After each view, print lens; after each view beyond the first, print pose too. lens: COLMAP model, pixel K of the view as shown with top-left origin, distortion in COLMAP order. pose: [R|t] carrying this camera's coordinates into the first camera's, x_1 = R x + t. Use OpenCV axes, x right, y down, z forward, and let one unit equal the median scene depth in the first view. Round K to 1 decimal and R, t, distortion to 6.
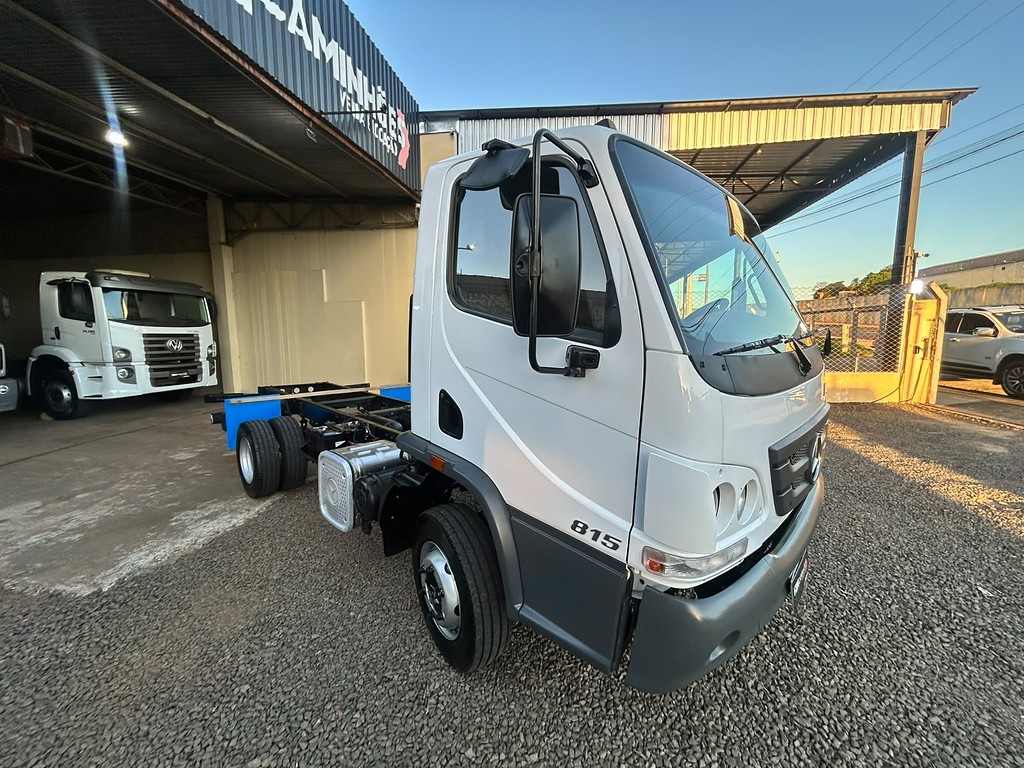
lens RADIAL K [[413.0, 0, 510.5], [0, 413.0, 388.2], [0, 0, 1]] dist [0.000499, -0.000032]
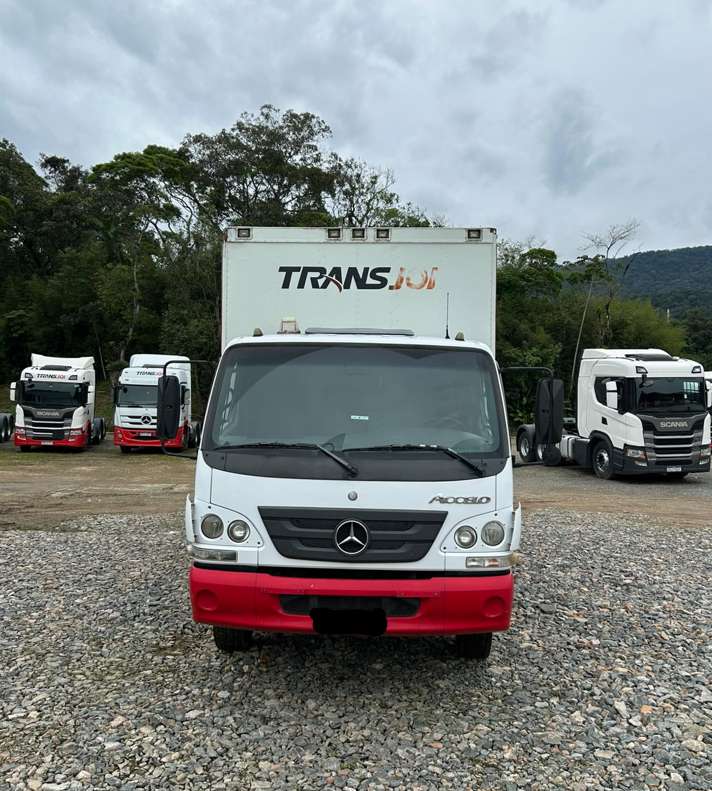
lens RADIAL K [[727.8, 0, 354.0], [0, 727.8, 390.6], [0, 0, 1]] dist [0.039937, 0.000000]
pose [[0.690150, 0.003517, -0.723658, 0.543180], [-0.132156, 0.983785, -0.121255, -0.004508], [0.711497, 0.179319, 0.679423, -0.164836]]
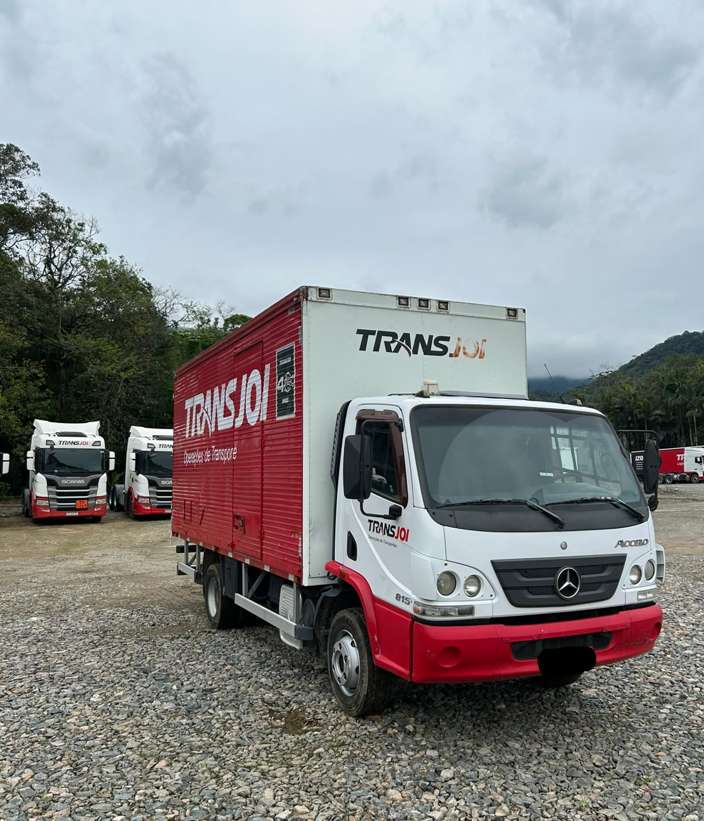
lens RADIAL K [[737.5, 0, 344.0], [0, 737.5, 417.8], [0, 0, 1]] dist [0.039049, -0.047275]
pose [[0.940000, -0.016467, -0.340778, 0.194316], [-0.060307, 0.975087, -0.213468, 0.045304], [0.335803, 0.221212, 0.915588, -0.423020]]
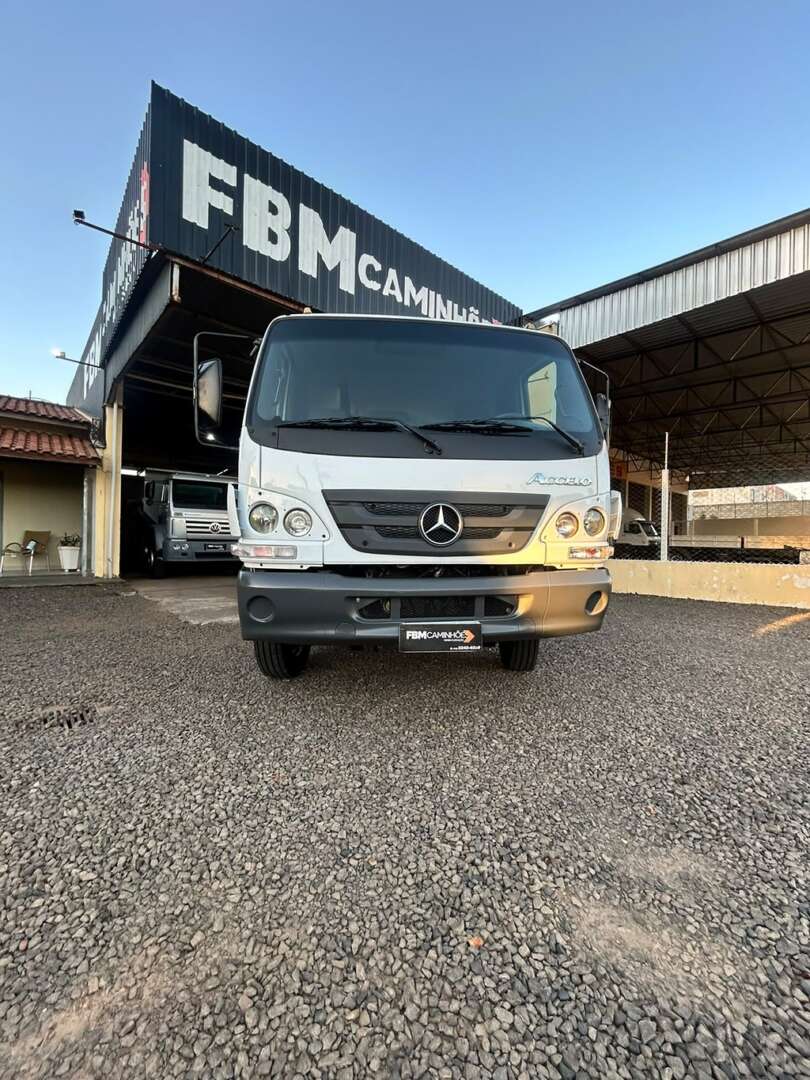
lens RADIAL K [[435.6, 0, 404.9], [0, 435.6, 543.5], [0, 0, 1]] dist [0.000499, -0.000032]
pose [[0.782773, 0.018427, -0.622035, 0.301898], [-0.099532, 0.990401, -0.095913, 0.074817], [0.614296, 0.136990, 0.777093, 0.001993]]
